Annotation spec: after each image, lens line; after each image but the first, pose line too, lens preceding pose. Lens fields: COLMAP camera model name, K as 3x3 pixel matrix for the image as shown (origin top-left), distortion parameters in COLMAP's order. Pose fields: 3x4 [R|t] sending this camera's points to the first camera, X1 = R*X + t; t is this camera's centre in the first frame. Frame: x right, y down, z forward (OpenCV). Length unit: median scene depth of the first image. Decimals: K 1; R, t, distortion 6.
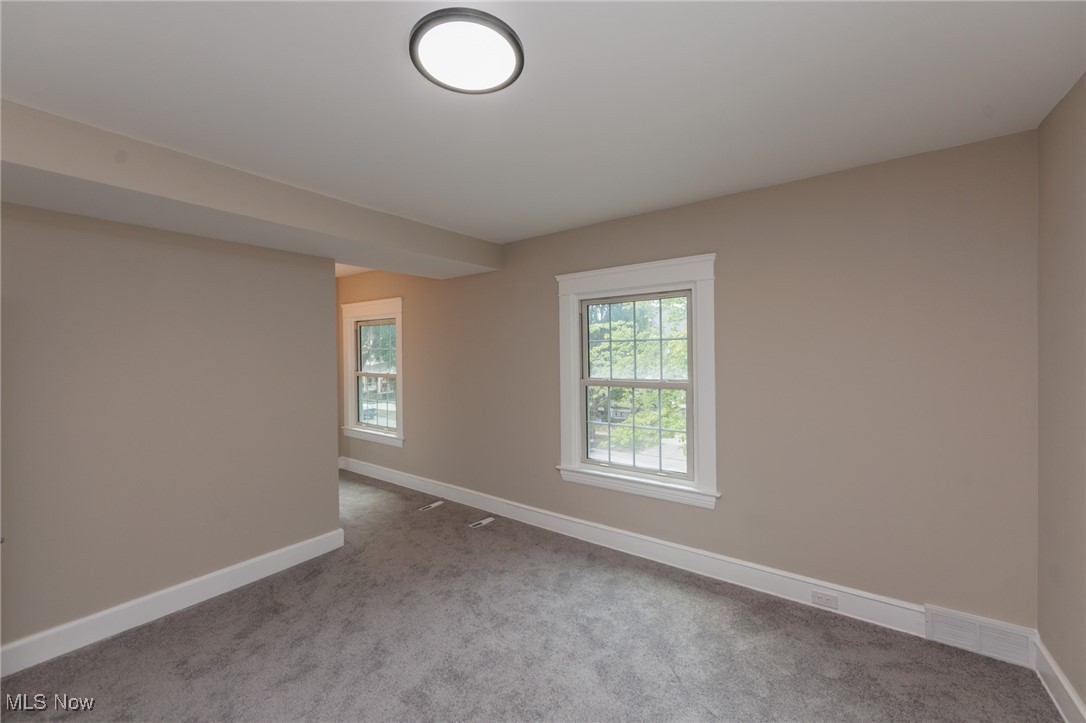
lens RADIAL K [[424.0, 0, 545.4], [0, 424.0, 361.4], [0, 0, 1]] dist [-0.000158, -0.001288]
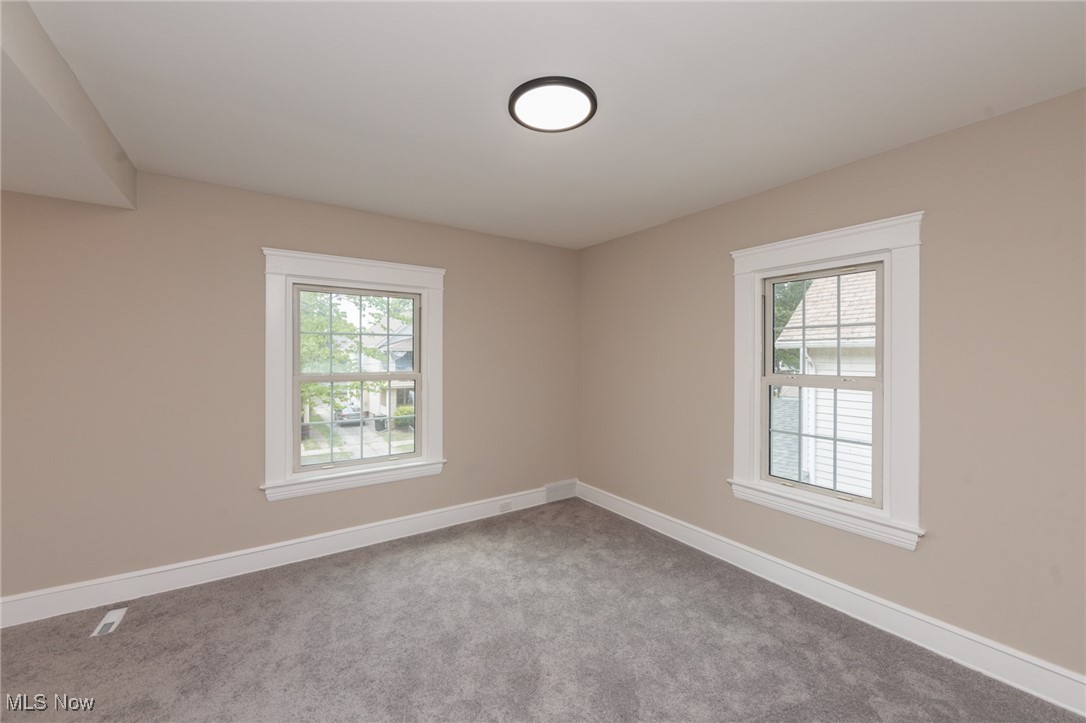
lens RADIAL K [[424.0, 0, 549.1], [0, 424.0, 354.2], [0, 0, 1]] dist [-0.000158, -0.001288]
pose [[0.331978, 0.010313, 0.943231, -0.652980], [0.005272, 0.999904, -0.012788, 0.015284], [-0.943272, 0.009218, 0.331892, 0.269654]]
